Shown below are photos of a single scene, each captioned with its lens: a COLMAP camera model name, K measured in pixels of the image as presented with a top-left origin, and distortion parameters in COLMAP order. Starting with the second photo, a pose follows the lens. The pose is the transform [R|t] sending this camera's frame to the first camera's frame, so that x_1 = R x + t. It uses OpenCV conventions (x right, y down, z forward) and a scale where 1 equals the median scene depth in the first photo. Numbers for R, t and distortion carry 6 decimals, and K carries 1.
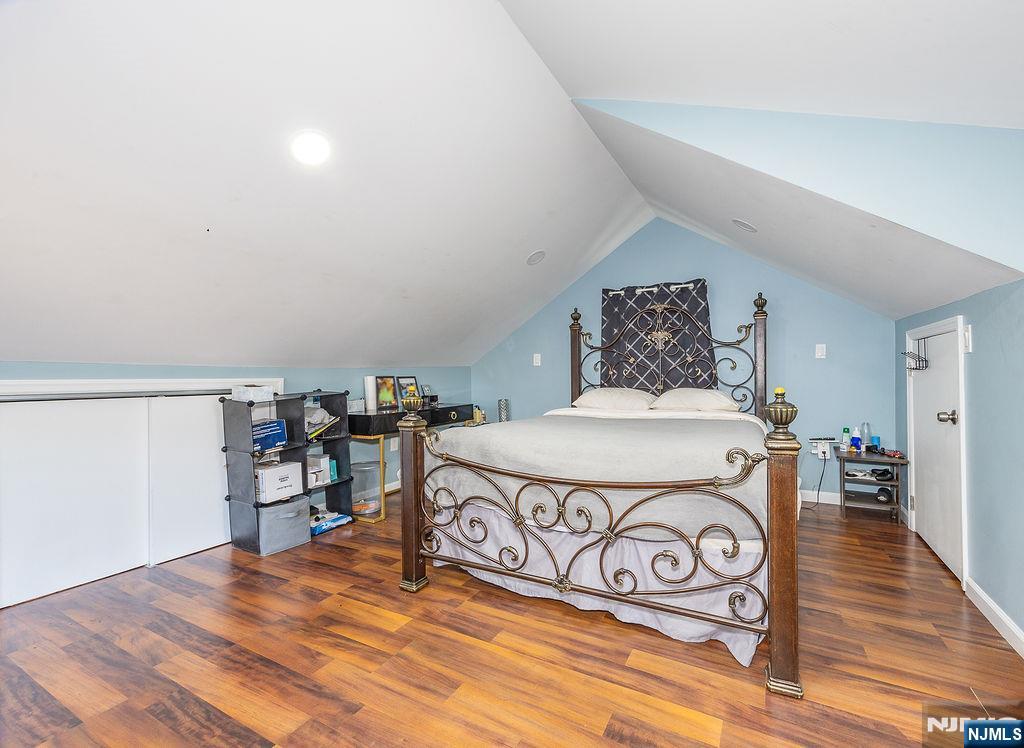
lens RADIAL K [[412.1, 0, 512.7], [0, 412.1, 379.2], [0, 0, 1]] dist [0.001355, 0.000254]
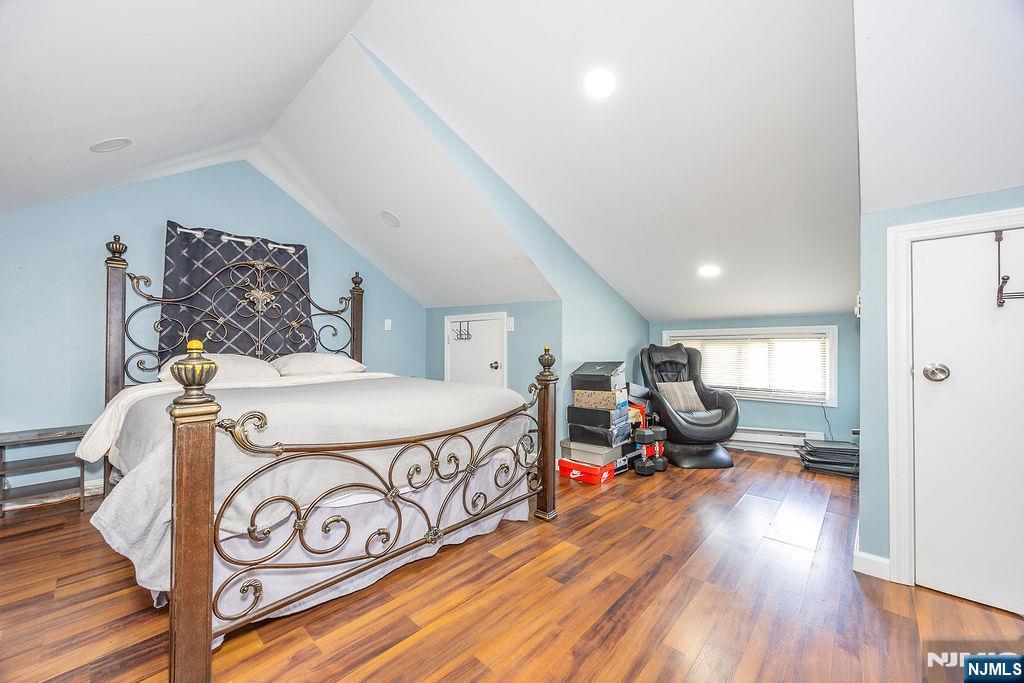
lens RADIAL K [[407.4, 0, 512.0], [0, 407.4, 341.5], [0, 0, 1]] dist [-0.001263, -0.000013]
pose [[0.244723, 0.025850, 0.969248, -0.754893], [-0.002200, 0.999657, -0.026105, 0.035086], [-0.969590, 0.004256, 0.244696, 0.509443]]
